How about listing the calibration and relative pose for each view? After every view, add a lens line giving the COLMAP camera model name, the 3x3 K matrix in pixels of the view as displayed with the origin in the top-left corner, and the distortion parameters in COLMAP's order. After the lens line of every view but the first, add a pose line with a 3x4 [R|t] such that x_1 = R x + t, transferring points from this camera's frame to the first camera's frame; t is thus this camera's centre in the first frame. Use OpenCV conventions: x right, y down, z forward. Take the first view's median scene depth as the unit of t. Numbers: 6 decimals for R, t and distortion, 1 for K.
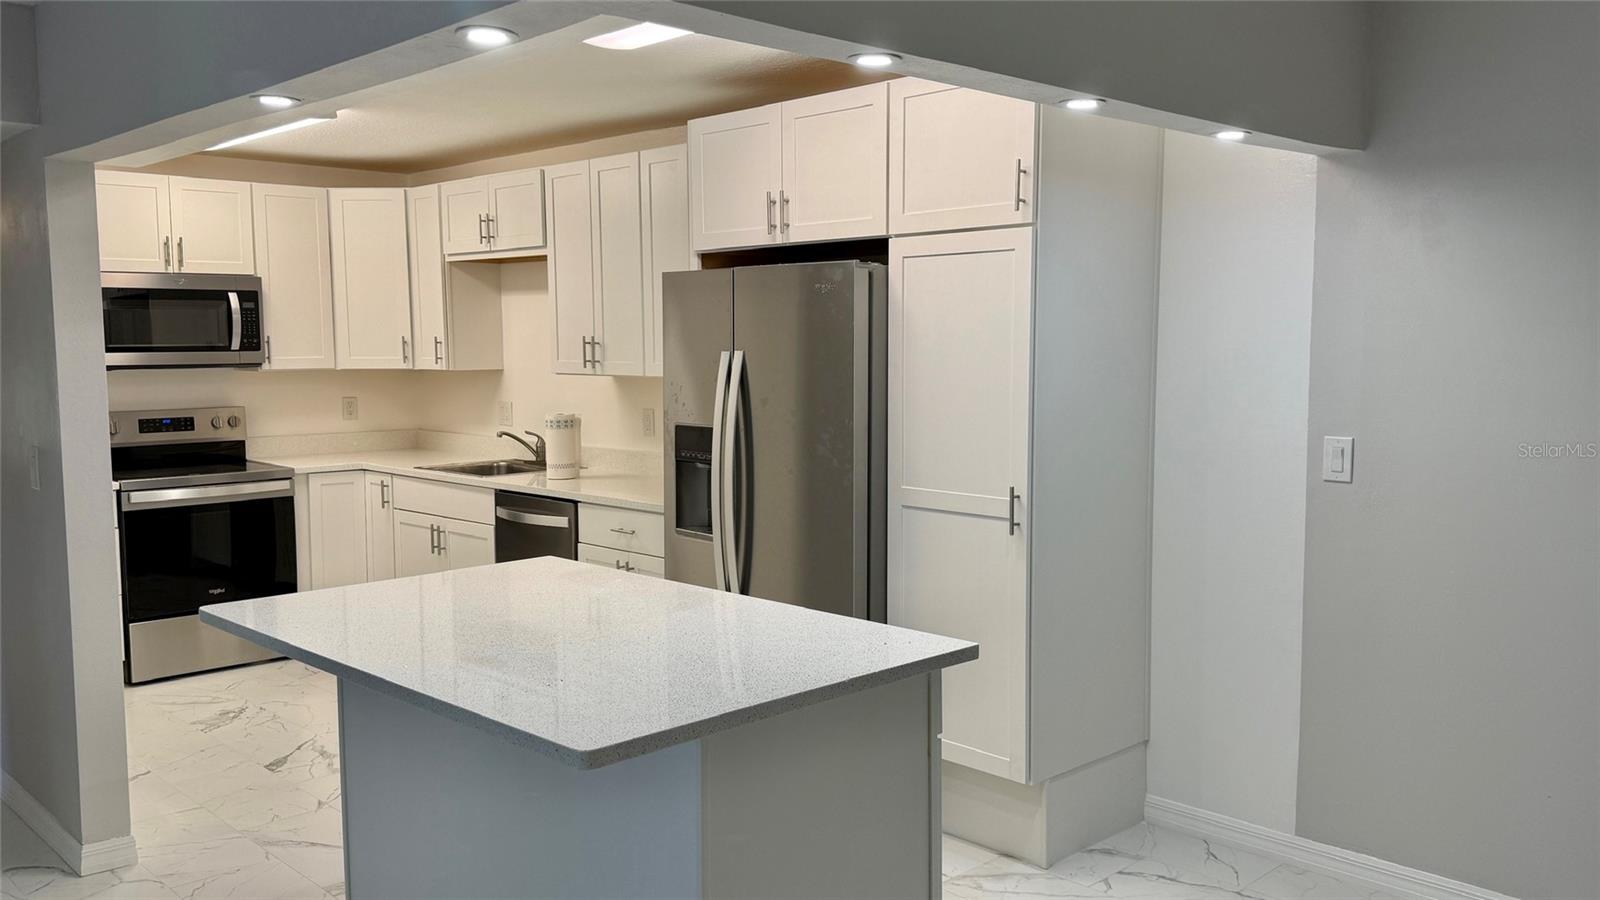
lens RADIAL K [[1303.6, 0, 811.5], [0, 1303.6, 454.4], [0, 0, 1]] dist [0.088496, -0.105060]
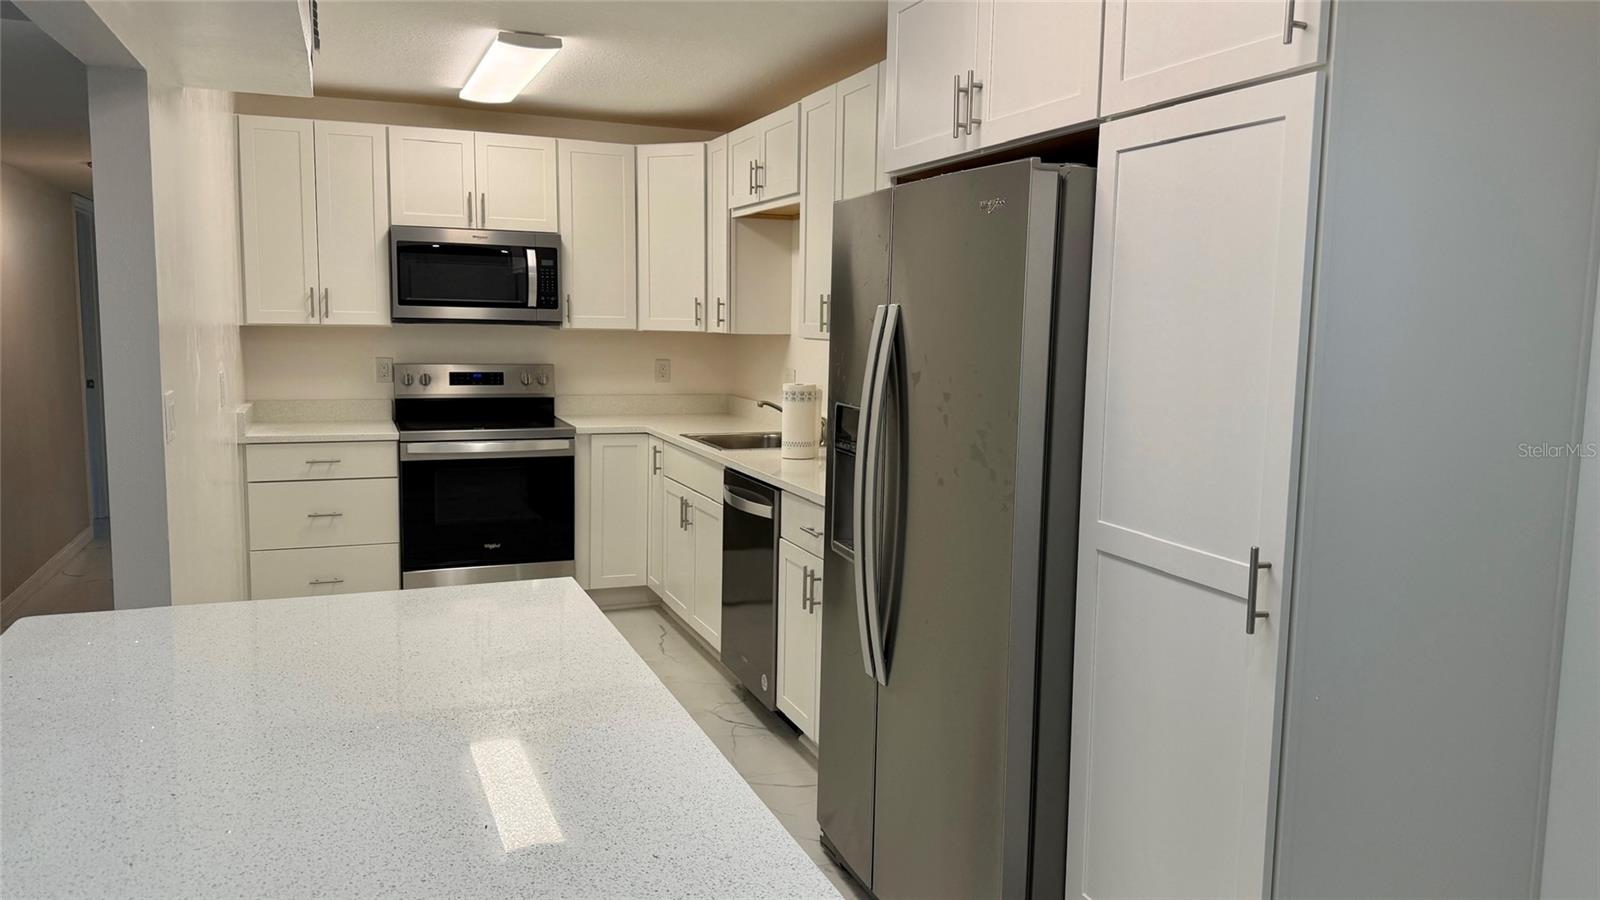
lens RADIAL K [[1117.8, 0, 840.1], [0, 1117.8, 455.2], [0, 0, 1]] dist [-0.011012, -0.011184]
pose [[0.932489, 0.068725, -0.354599, 0.094022], [-0.058639, 0.997512, 0.039127, -0.013923], [0.356406, -0.015693, 0.934199, 0.297239]]
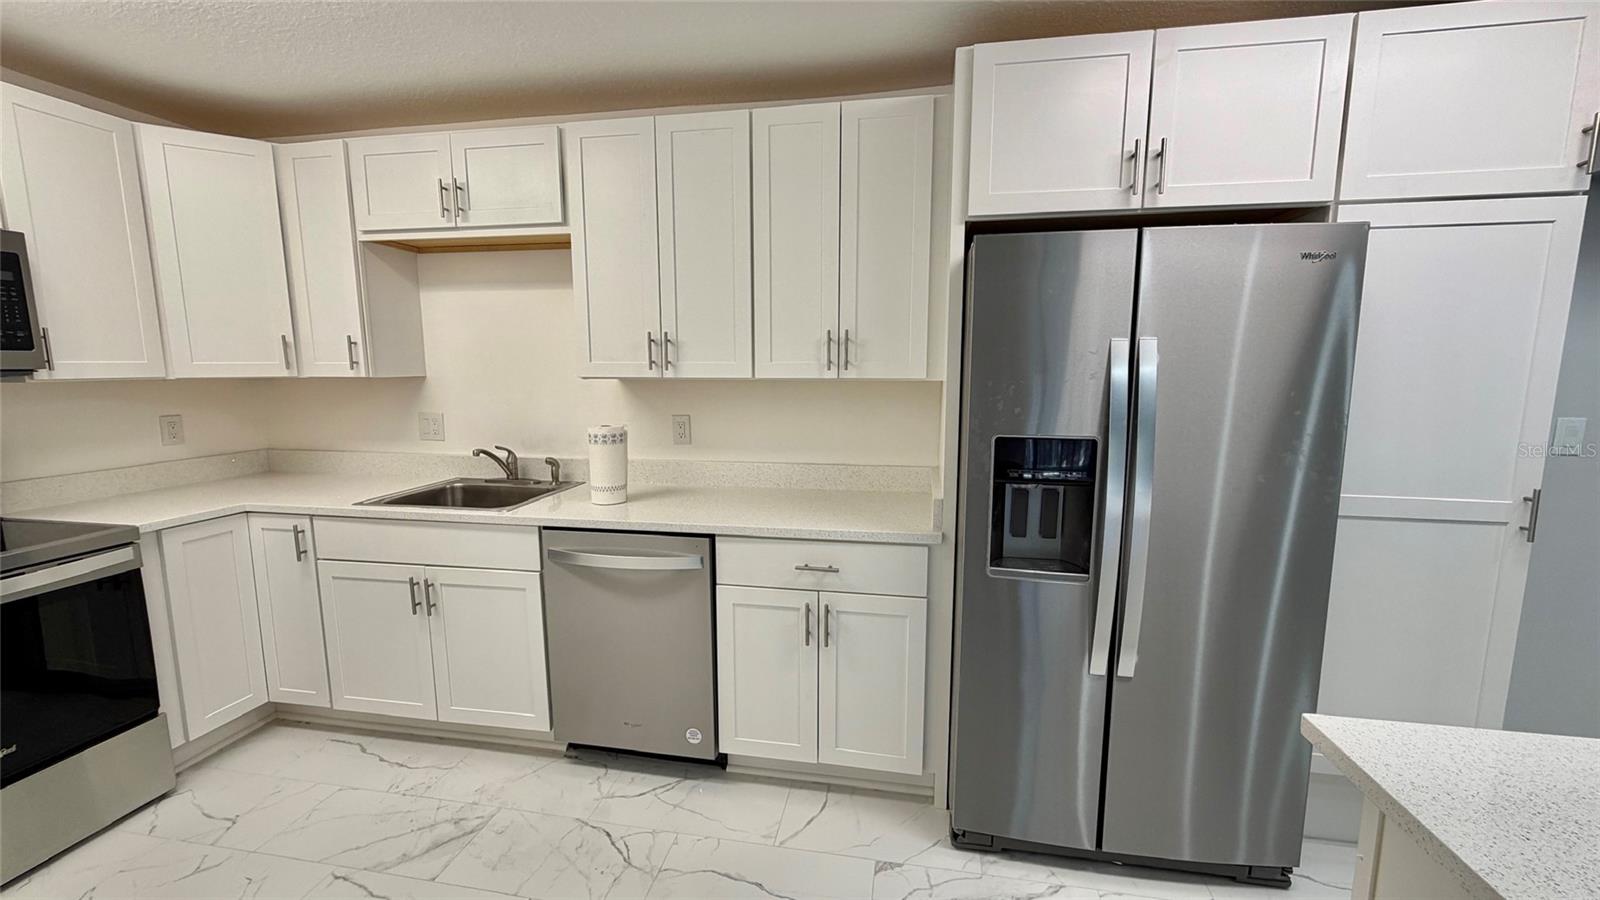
lens RADIAL K [[644.9, 0, 798.2], [0, 644.9, 448.1], [0, 0, 1]] dist [0.001204, 0.001830]
pose [[0.820433, -0.073417, 0.567009, -0.309874], [0.048684, 0.997090, 0.058661, -0.033306], [-0.569666, -0.020523, 0.821620, 0.556734]]
